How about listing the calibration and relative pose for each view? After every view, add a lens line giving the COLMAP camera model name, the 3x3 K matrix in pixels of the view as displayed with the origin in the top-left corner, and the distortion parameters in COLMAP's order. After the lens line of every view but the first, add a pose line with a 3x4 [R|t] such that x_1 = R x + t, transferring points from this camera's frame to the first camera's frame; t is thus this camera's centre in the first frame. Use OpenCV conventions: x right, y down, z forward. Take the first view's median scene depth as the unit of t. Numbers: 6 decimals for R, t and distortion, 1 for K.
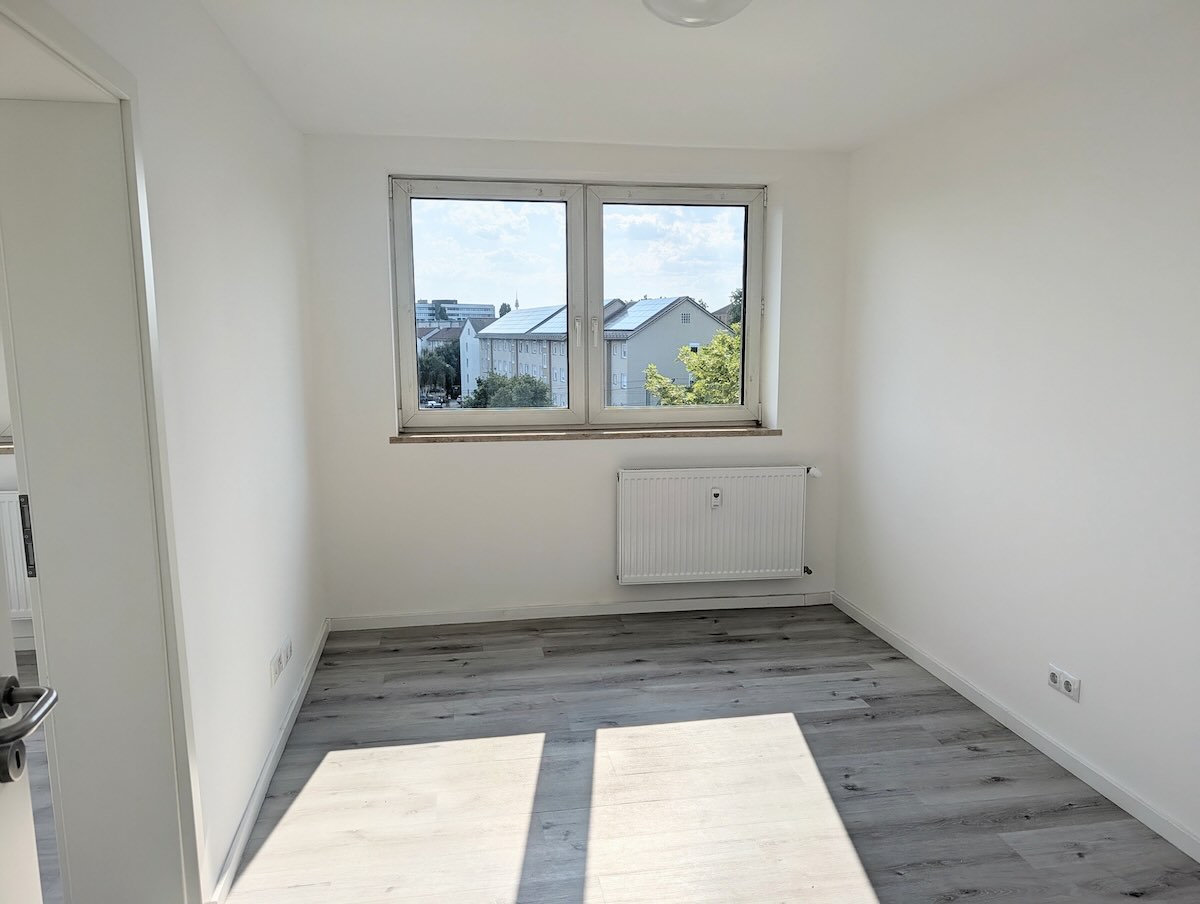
lens RADIAL K [[838.1, 0, 600.0], [0, 838.1, 452.0], [0, 0, 1]] dist [0.103653, 0.000519]
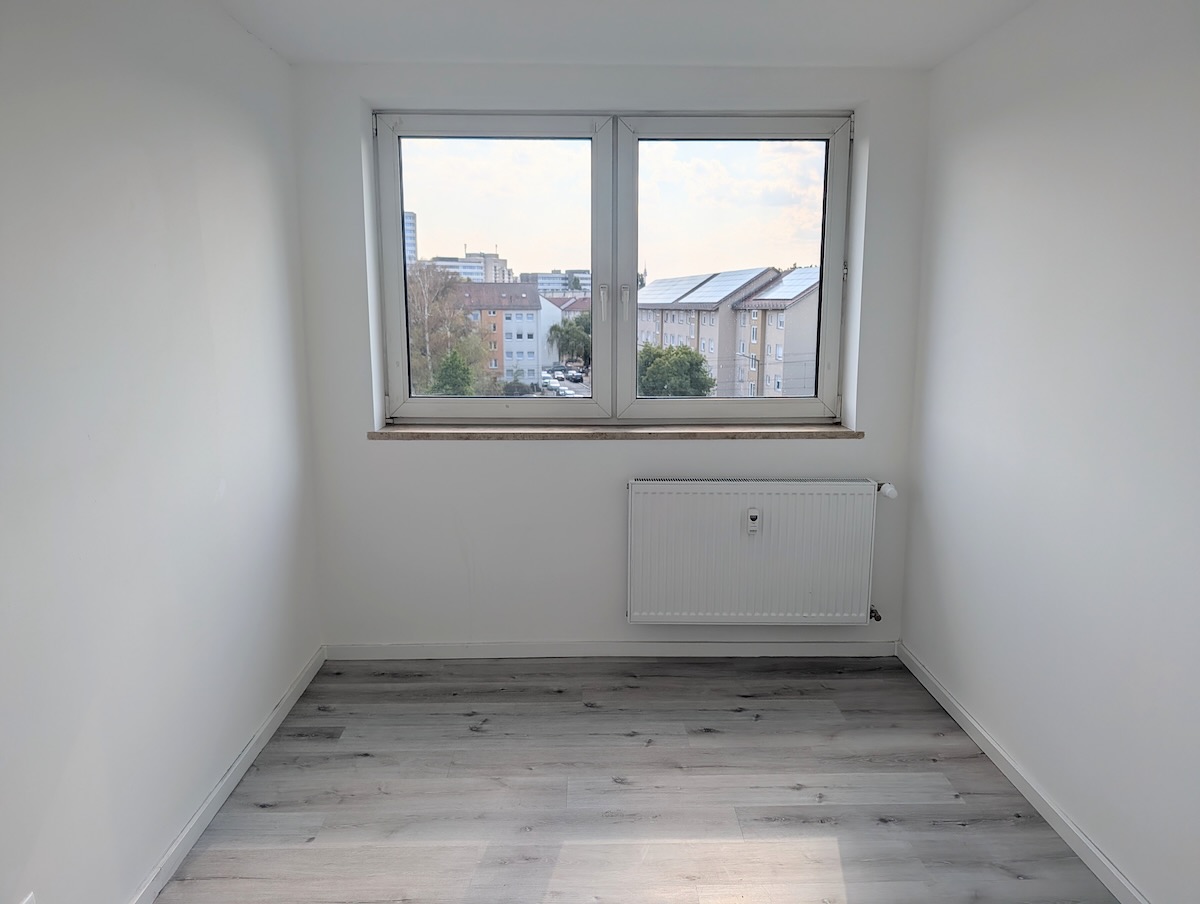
lens RADIAL K [[838.1, 0, 600.0], [0, 838.1, 452.0], [0, 0, 1]] dist [0.103653, 0.000519]
pose [[0.986328, 0.037556, -0.160460, 0.098518], [-0.032072, 0.998814, 0.036629, -0.026640], [0.161645, -0.030982, 0.986362, 0.179118]]
